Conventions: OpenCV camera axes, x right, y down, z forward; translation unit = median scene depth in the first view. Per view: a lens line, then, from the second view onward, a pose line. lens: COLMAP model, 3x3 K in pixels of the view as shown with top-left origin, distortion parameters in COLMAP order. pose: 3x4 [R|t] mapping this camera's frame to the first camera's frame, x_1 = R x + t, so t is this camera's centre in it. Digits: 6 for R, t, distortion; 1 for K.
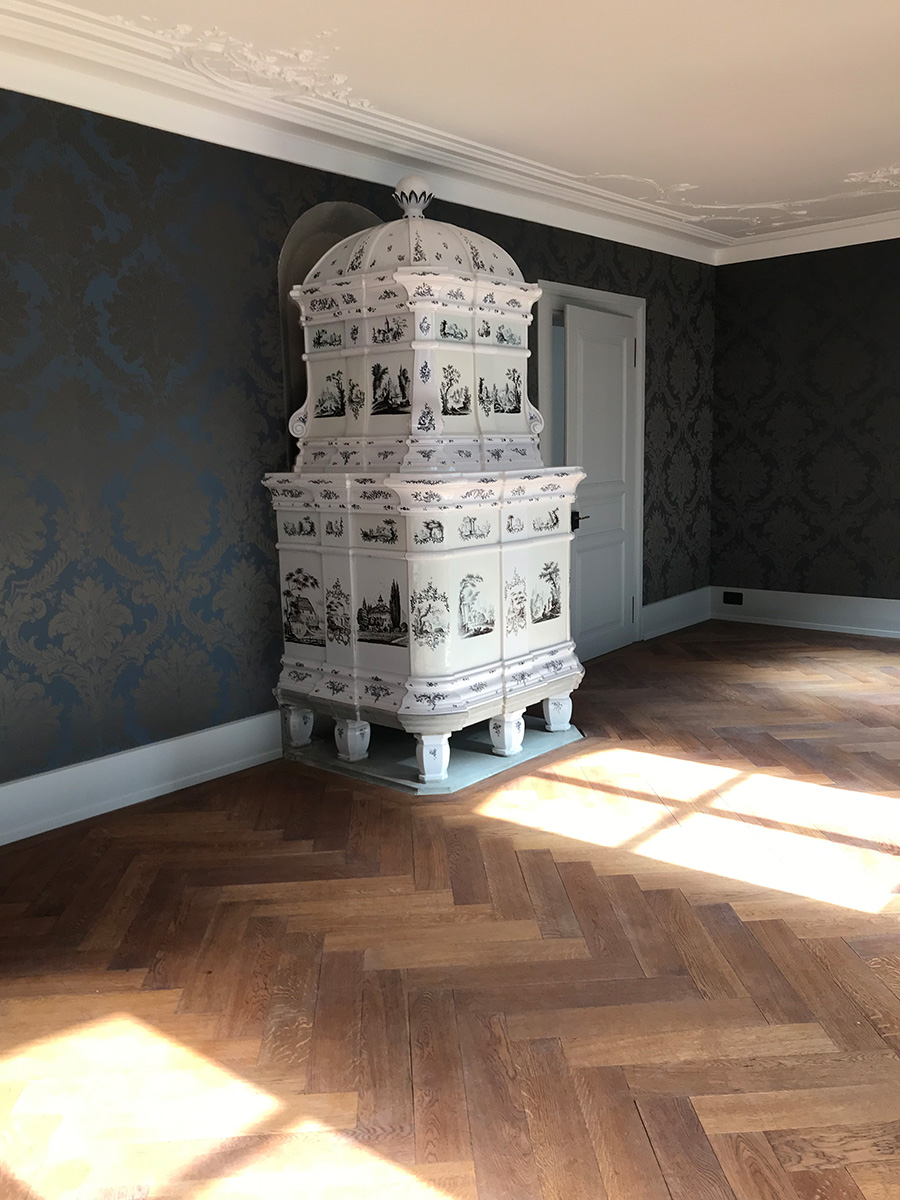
lens RADIAL K [[978.5, 0, 453.2], [0, 978.5, 595.2], [0, 0, 1]] dist [0.168183, -0.555763]
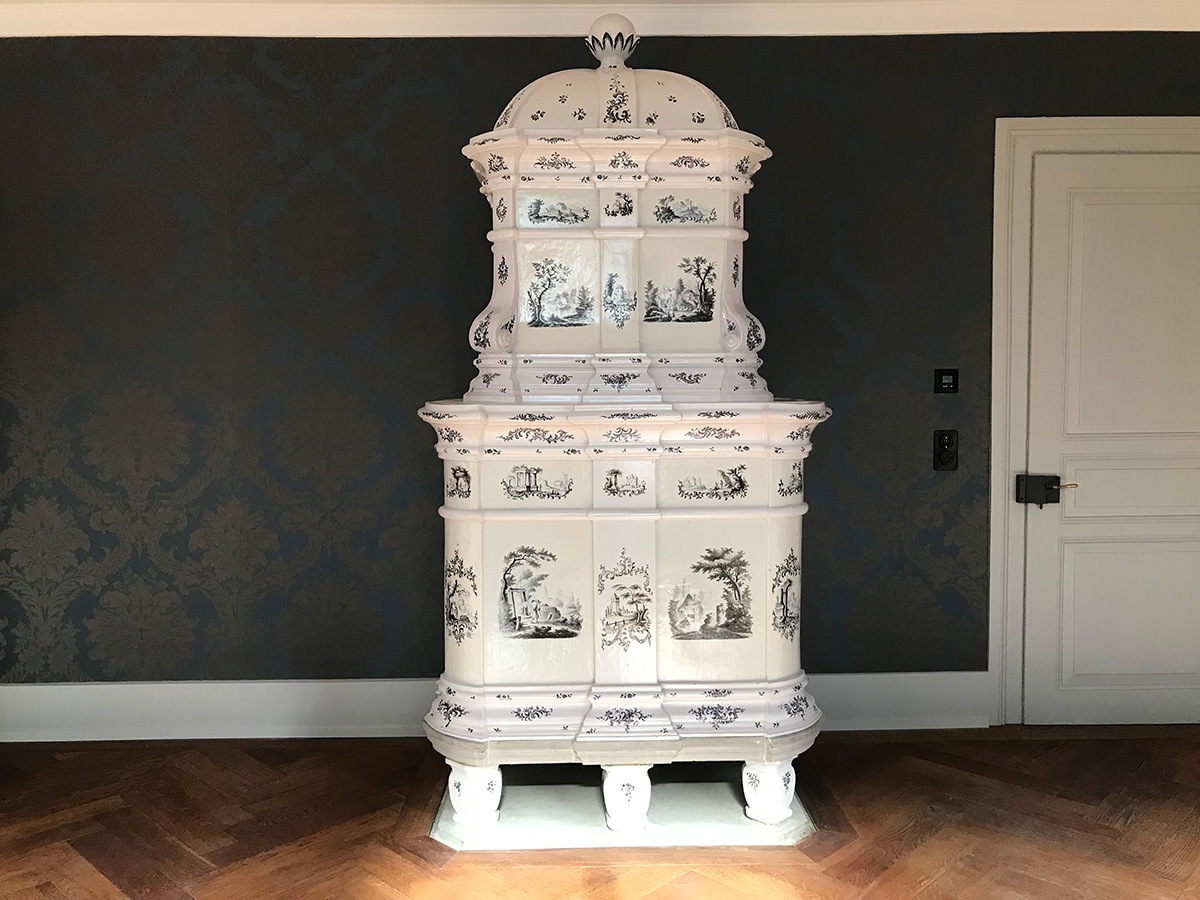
lens RADIAL K [[978.0, 0, 597.2], [0, 978.0, 441.2], [0, 0, 1]] dist [0.171824, -0.527072]
pose [[0.670951, 0.061204, -0.738972, 0.547688], [-0.119598, 0.992472, -0.026389, -0.081893], [0.731793, 0.106085, 0.673220, 0.532098]]
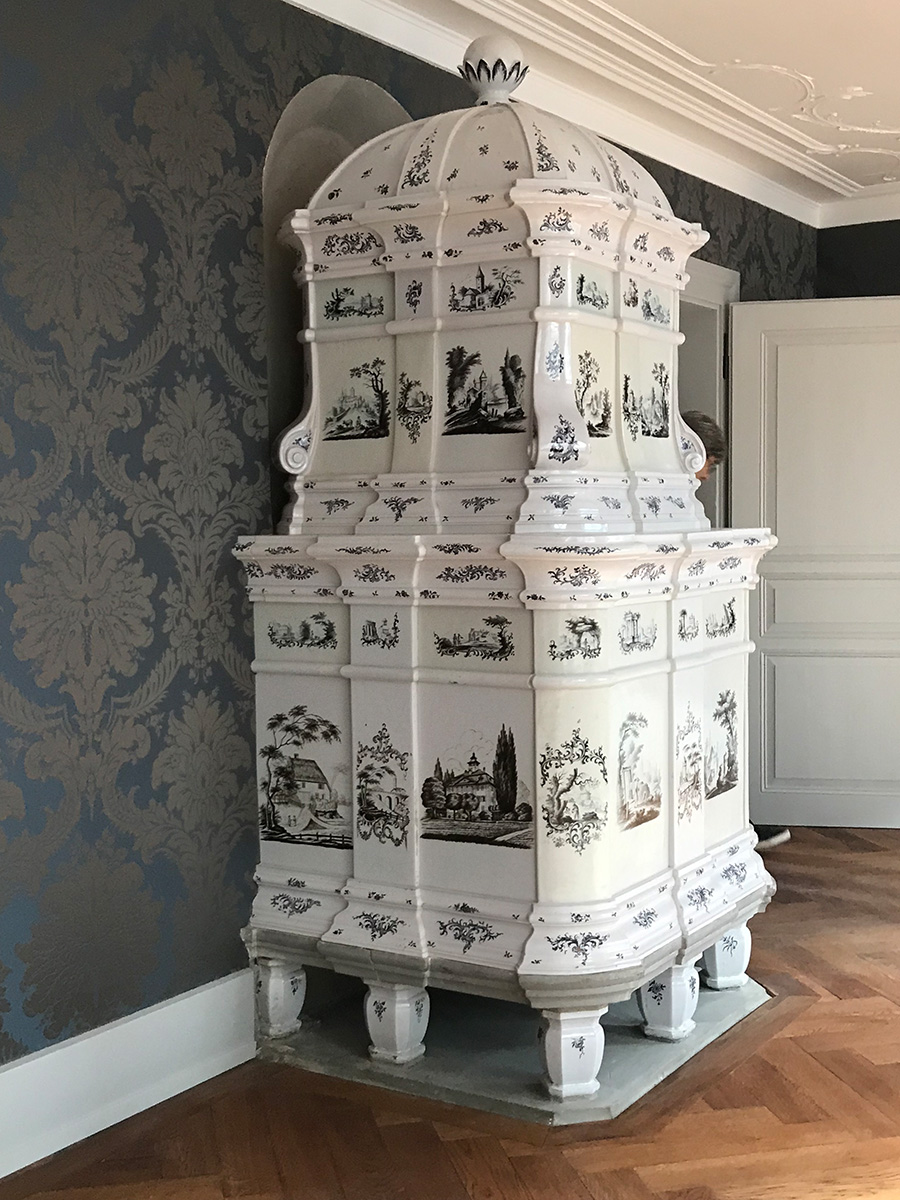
lens RADIAL K [[1493.9, 0, 450.0], [0, 1493.9, 600.0], [0, 0, 1]] dist [0.198546, -0.695326]
pose [[0.989045, 0.000639, 0.147610, -0.205239], [0.013115, 0.995656, -0.092180, -0.008322], [-0.147028, 0.093106, 0.984741, 0.154778]]
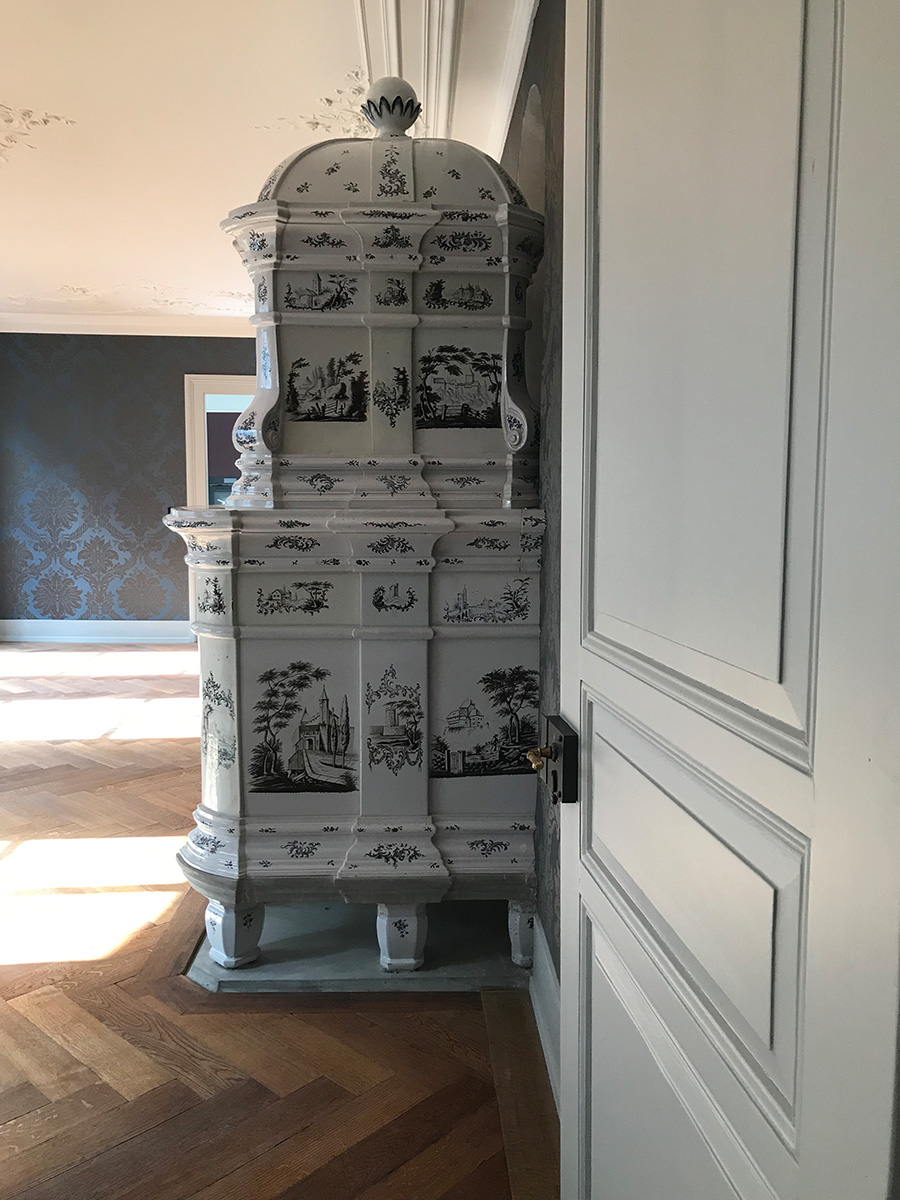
lens RADIAL K [[959.7, 0, 450.0], [0, 959.7, 600.0], [0, 0, 1]] dist [0.068393, -0.114479]
pose [[-0.721935, 0.094309, -0.685504, 0.435821], [-0.090086, 0.969427, 0.228243, -0.238990], [0.686072, 0.226531, -0.691368, 1.623329]]
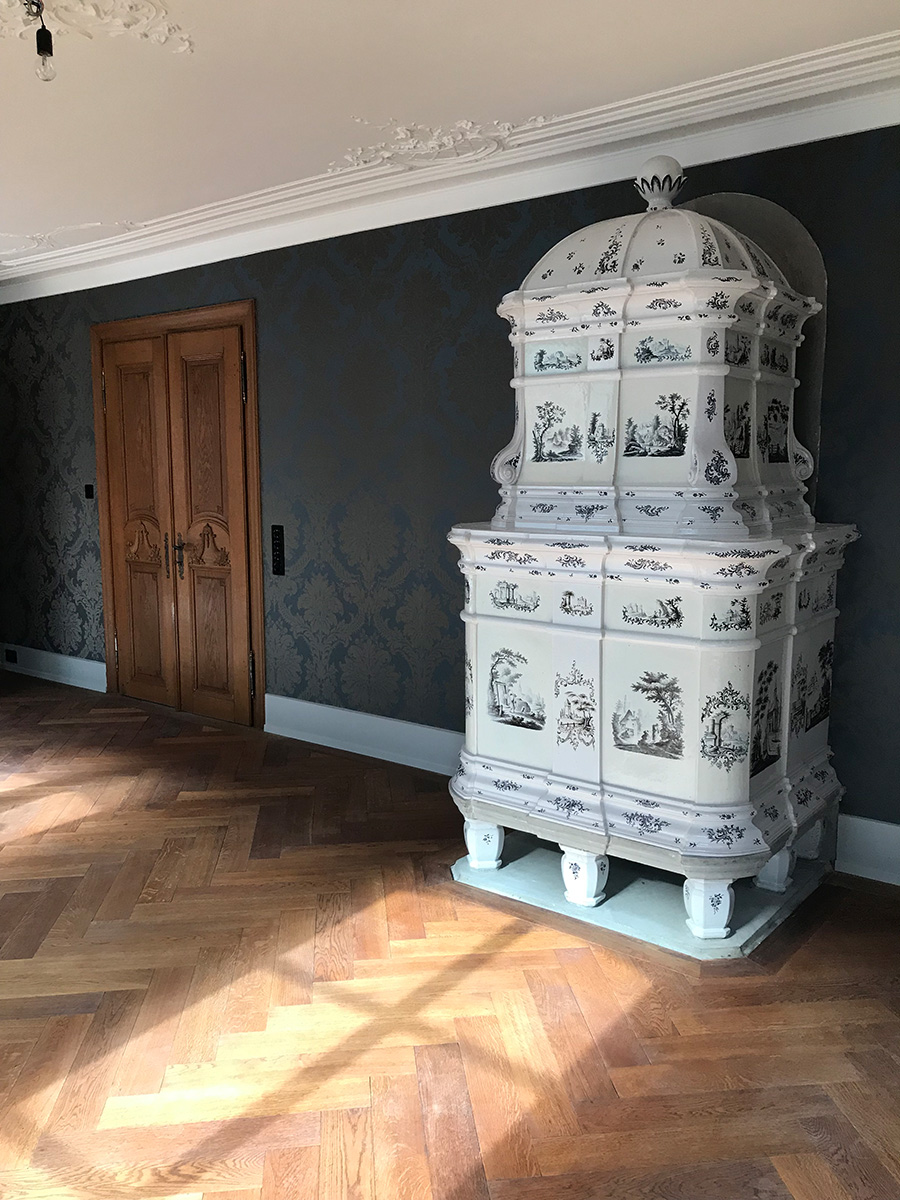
lens RADIAL K [[978.5, 0, 453.2], [0, 978.5, 595.2], [0, 0, 1]] dist [0.168183, -0.555763]
pose [[0.056817, 0.153458, -0.986520, 0.809467], [-0.148061, 0.978485, 0.143681, -0.175276], [0.987345, 0.137902, 0.078316, 0.848394]]
